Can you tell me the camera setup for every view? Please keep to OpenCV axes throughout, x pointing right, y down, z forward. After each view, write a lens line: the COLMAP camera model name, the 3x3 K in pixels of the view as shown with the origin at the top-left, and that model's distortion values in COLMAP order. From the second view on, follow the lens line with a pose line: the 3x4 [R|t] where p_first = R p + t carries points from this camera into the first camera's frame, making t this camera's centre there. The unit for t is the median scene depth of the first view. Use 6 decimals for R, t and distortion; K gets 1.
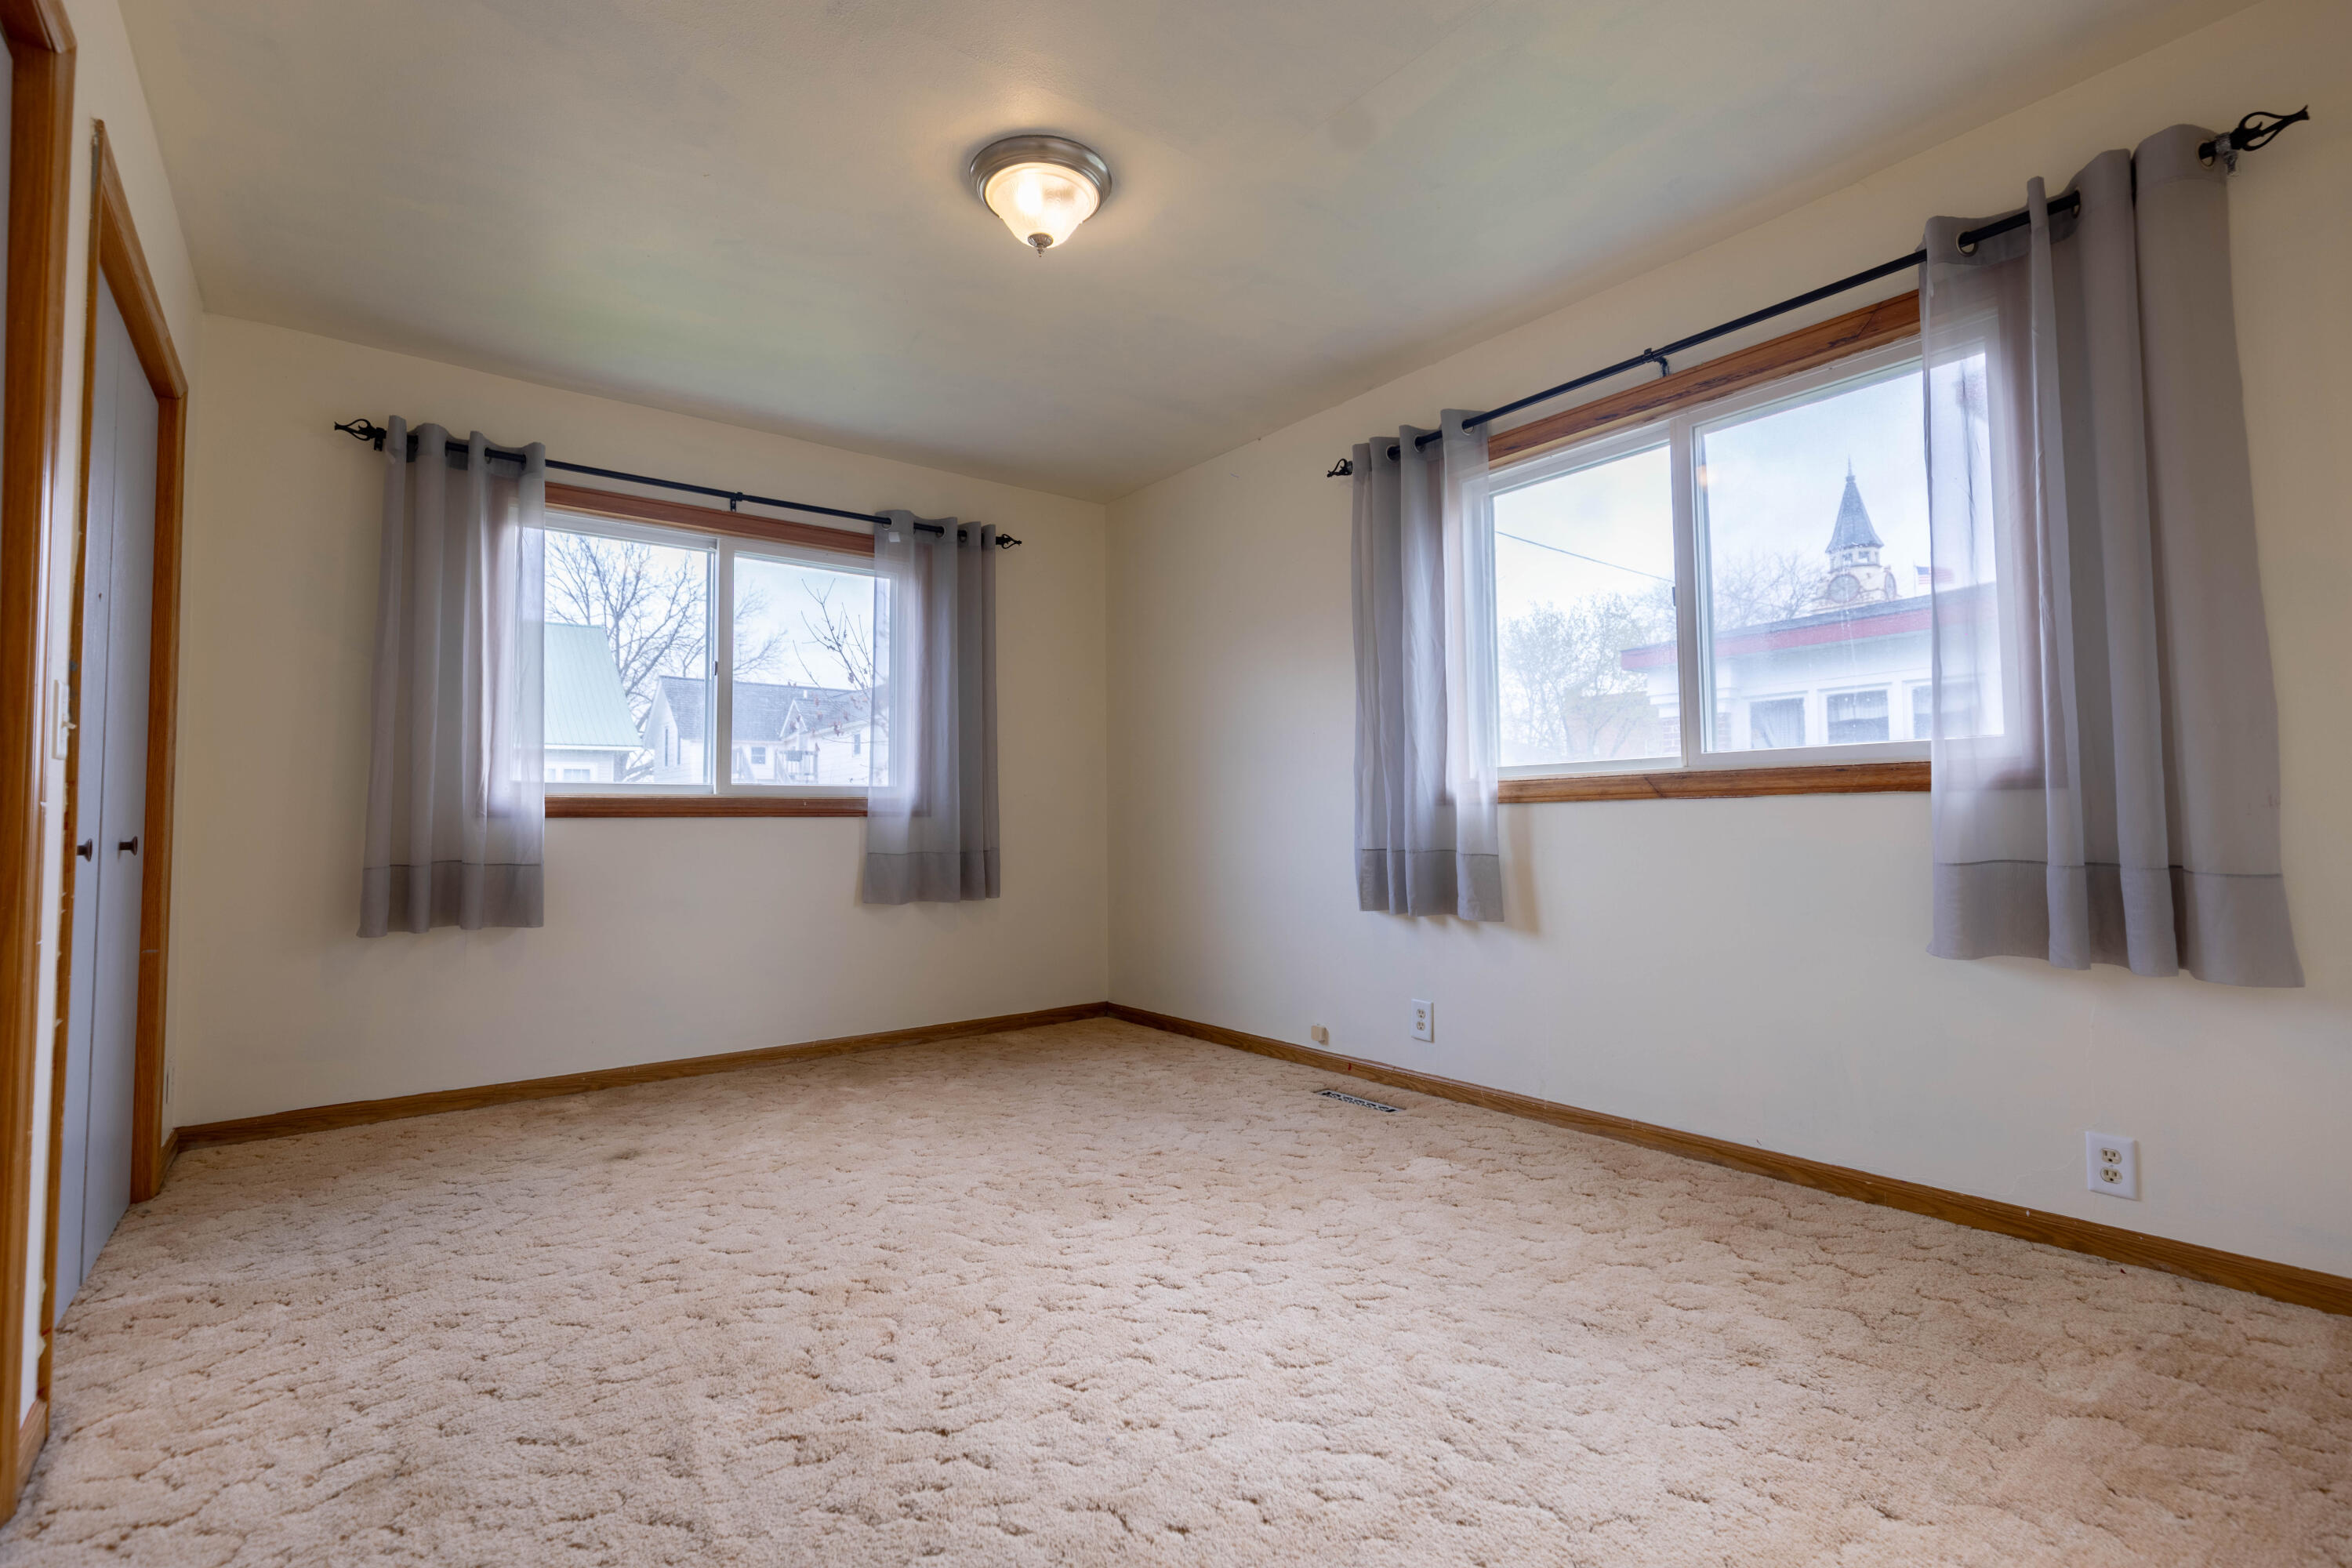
lens RADIAL K [[1072.3, 0, 1184.6], [0, 1072.3, 771.2], [0, 0, 1]] dist [0.009652, -0.001893]
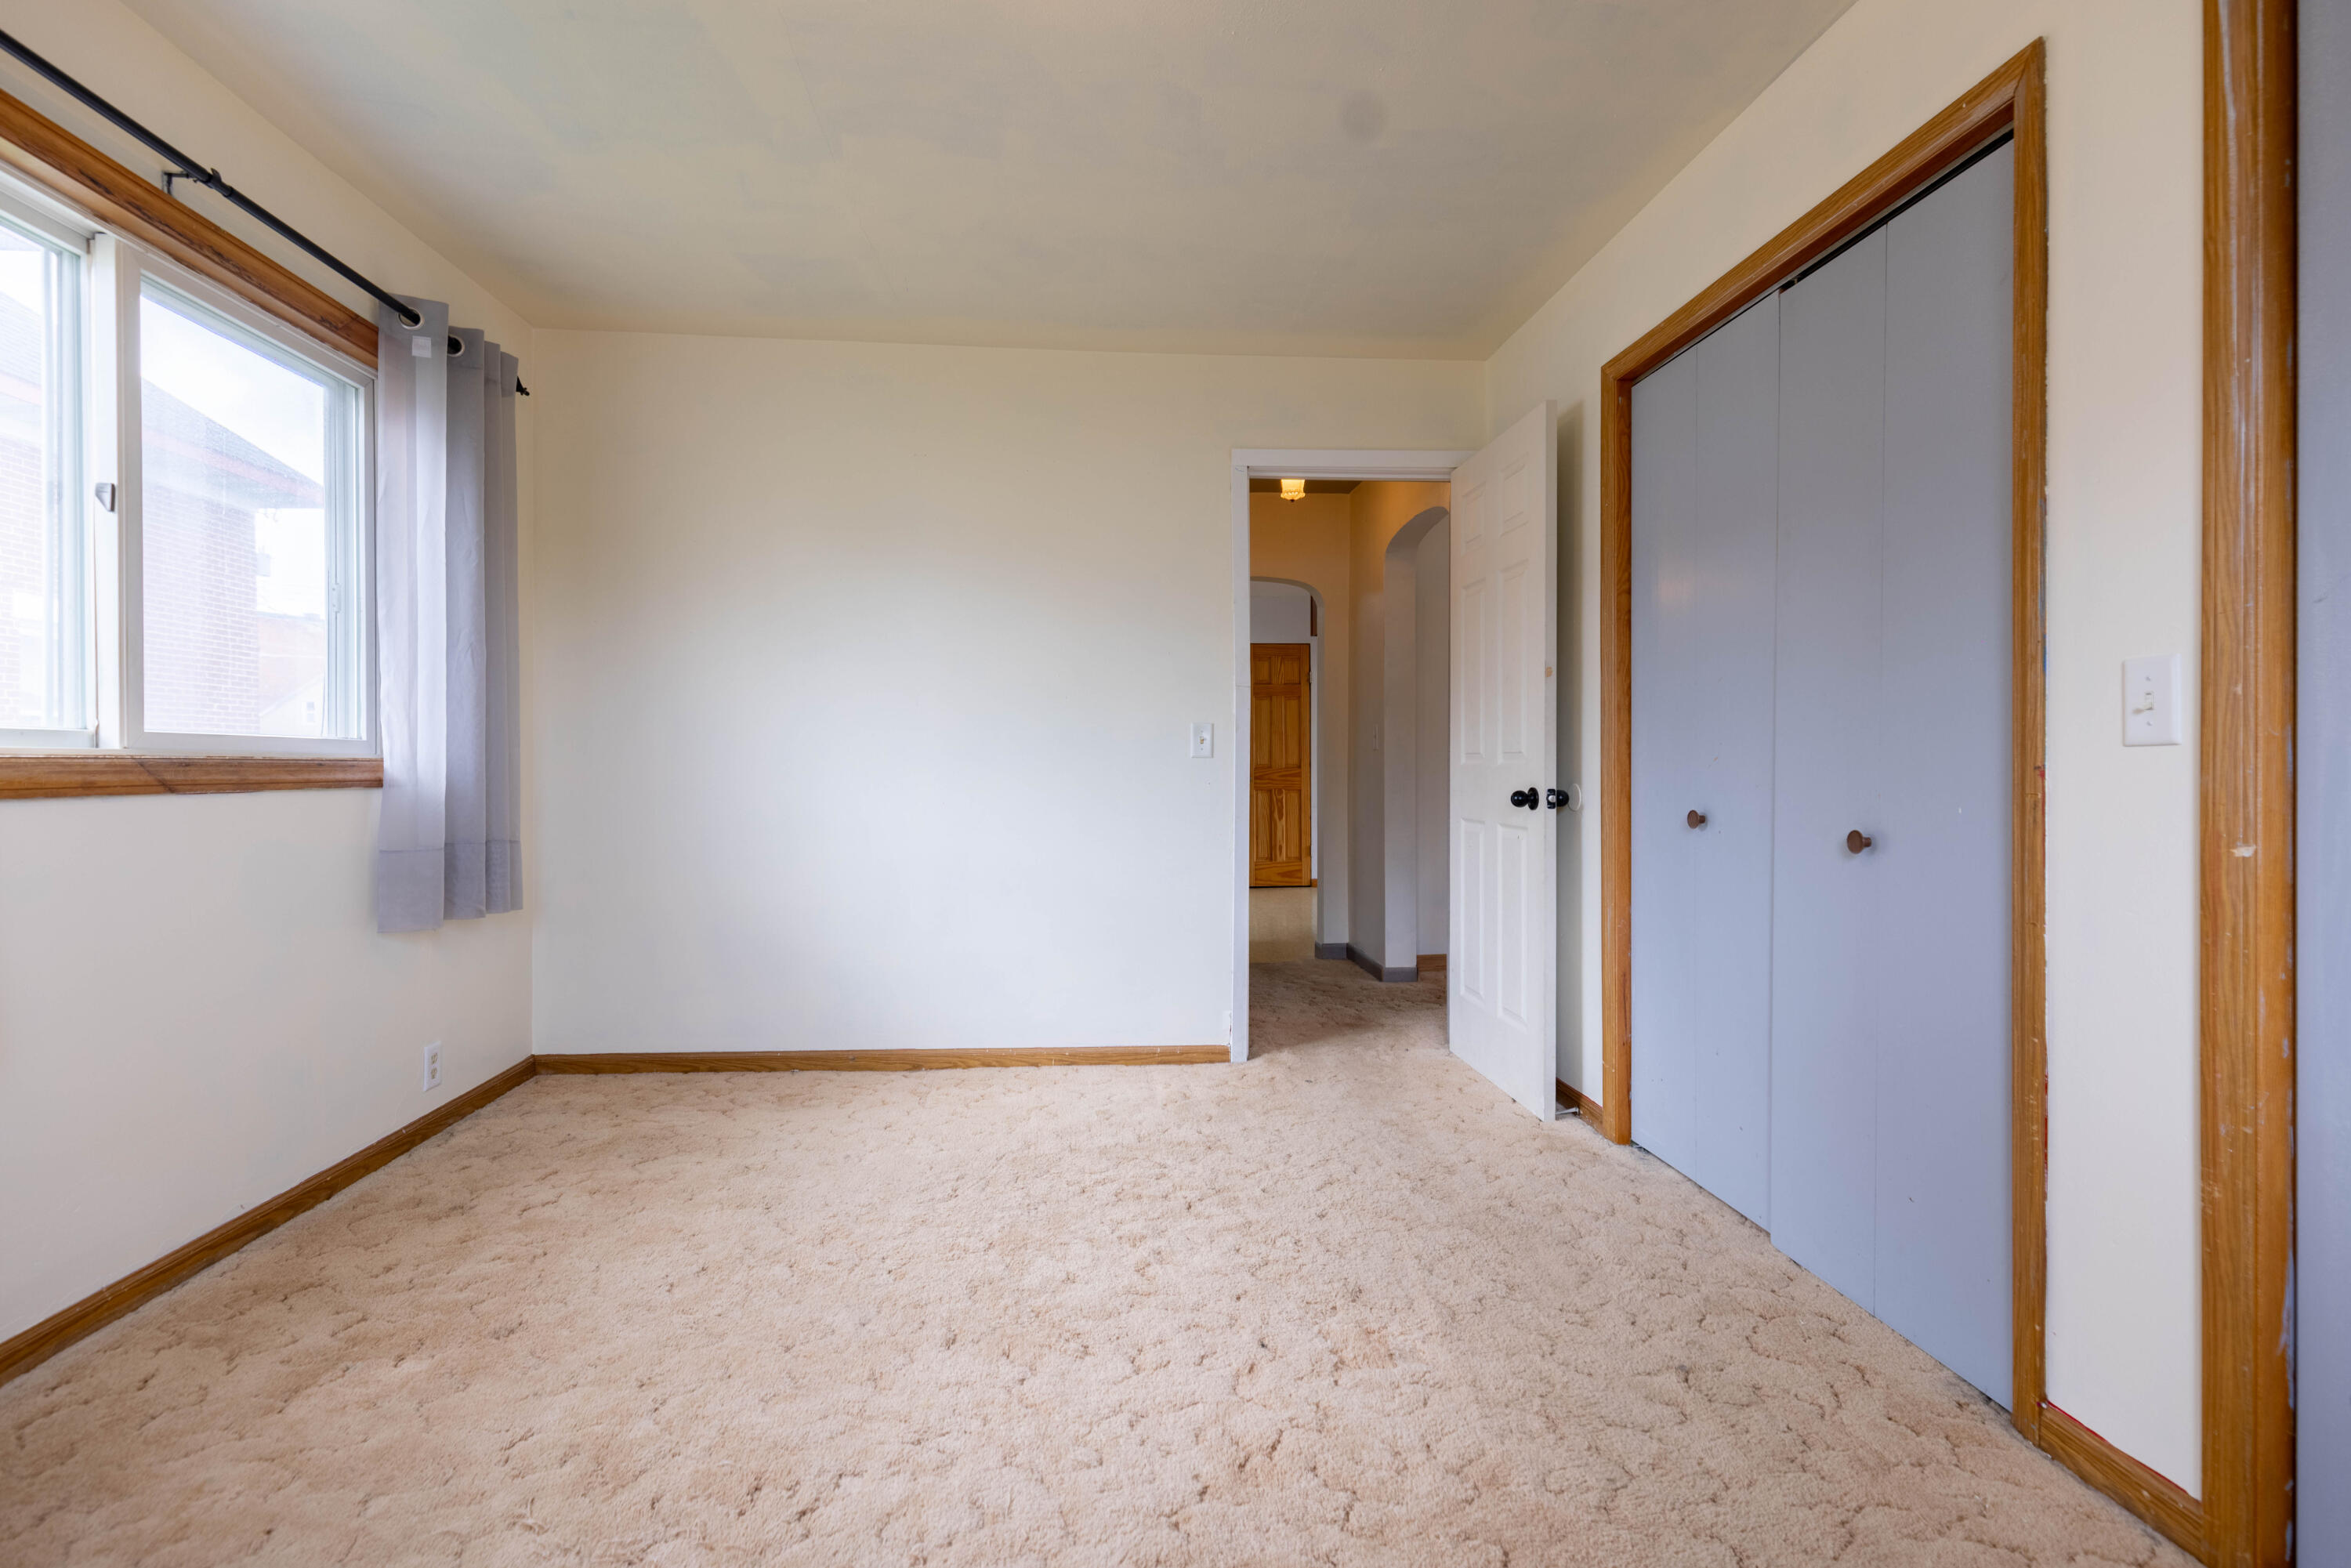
lens RADIAL K [[1071.8, 0, 1149.8], [0, 1071.8, 772.5], [0, 0, 1]] dist [0.009652, -0.001893]
pose [[-0.828764, 0.011363, 0.559483, -0.564151], [-0.015392, 0.998953, -0.043088, 0.037534], [-0.559387, -0.044321, -0.827721, 1.430818]]
